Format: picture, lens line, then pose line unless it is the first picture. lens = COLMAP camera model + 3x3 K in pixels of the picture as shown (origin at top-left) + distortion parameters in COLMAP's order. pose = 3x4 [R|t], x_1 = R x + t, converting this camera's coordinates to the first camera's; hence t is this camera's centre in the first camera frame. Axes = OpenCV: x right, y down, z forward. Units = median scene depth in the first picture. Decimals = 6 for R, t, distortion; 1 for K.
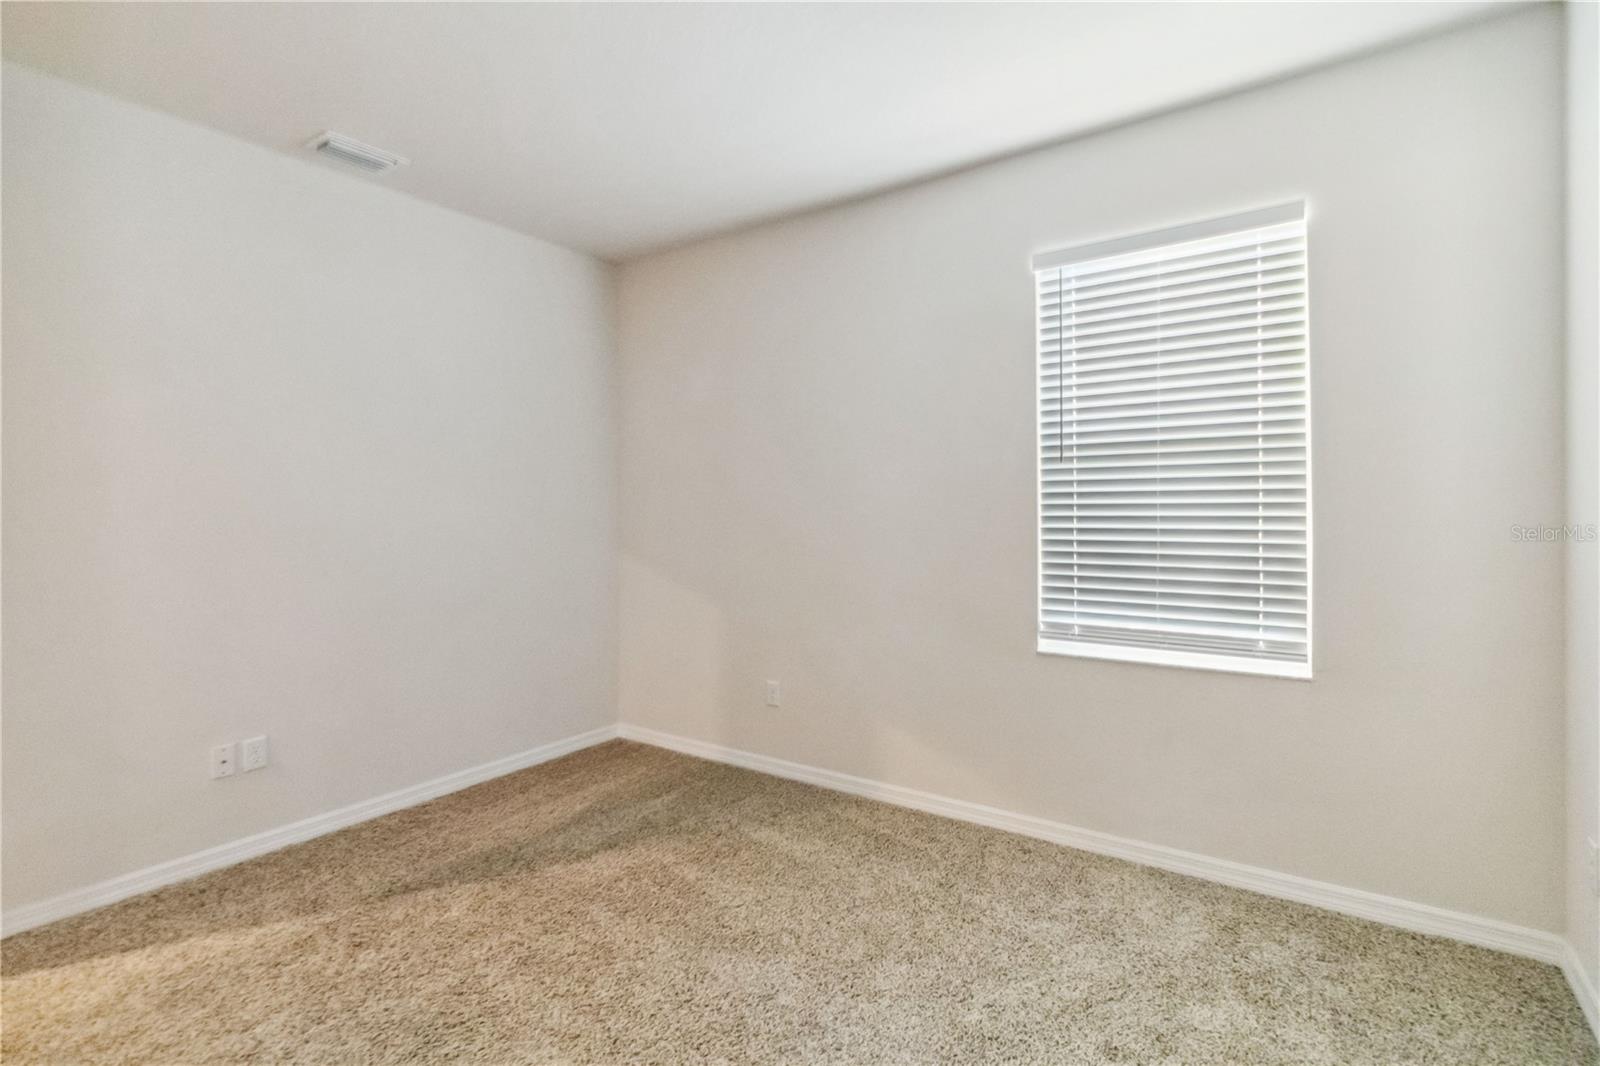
lens RADIAL K [[746.5, 0, 818.4], [0, 746.5, 515.4], [0, 0, 1]] dist [0.002985, 0.001406]
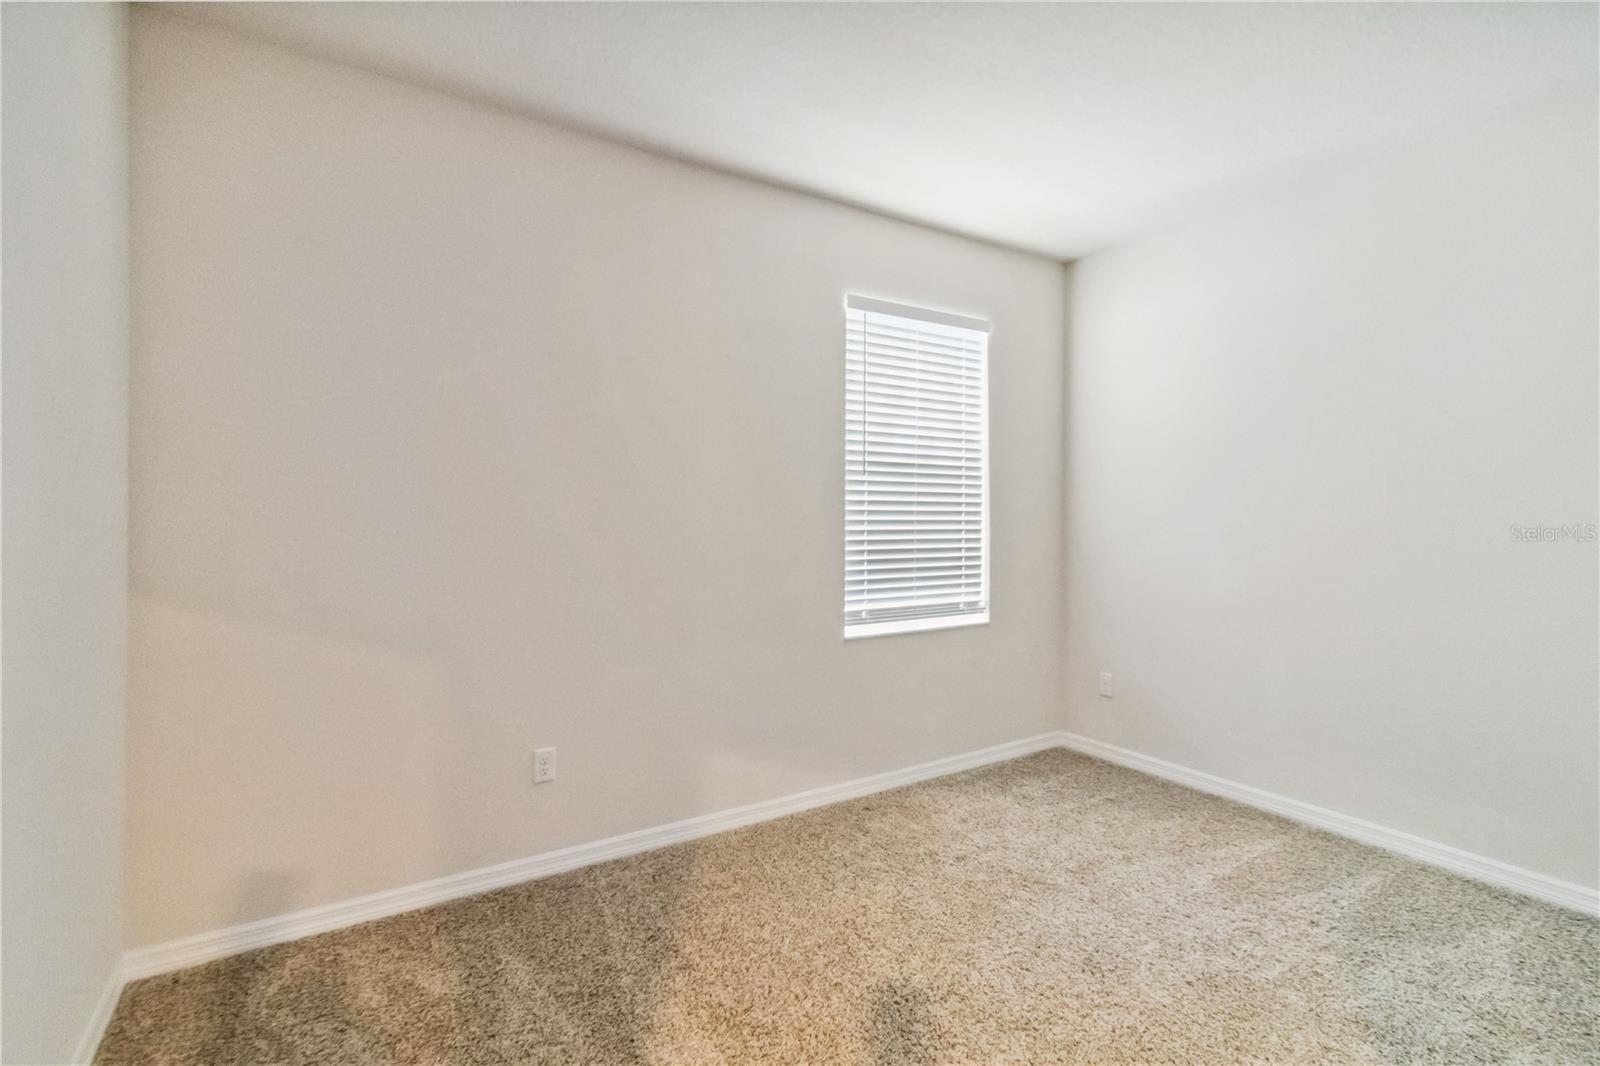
lens RADIAL K [[746.5, 0, 818.4], [0, 746.5, 515.4], [0, 0, 1]] dist [0.002985, 0.001406]
pose [[0.394010, 0.005909, 0.919087, -0.808083], [0.002332, 0.999970, -0.007429, 0.001778], [-0.919103, 0.005070, 0.393984, 0.601550]]
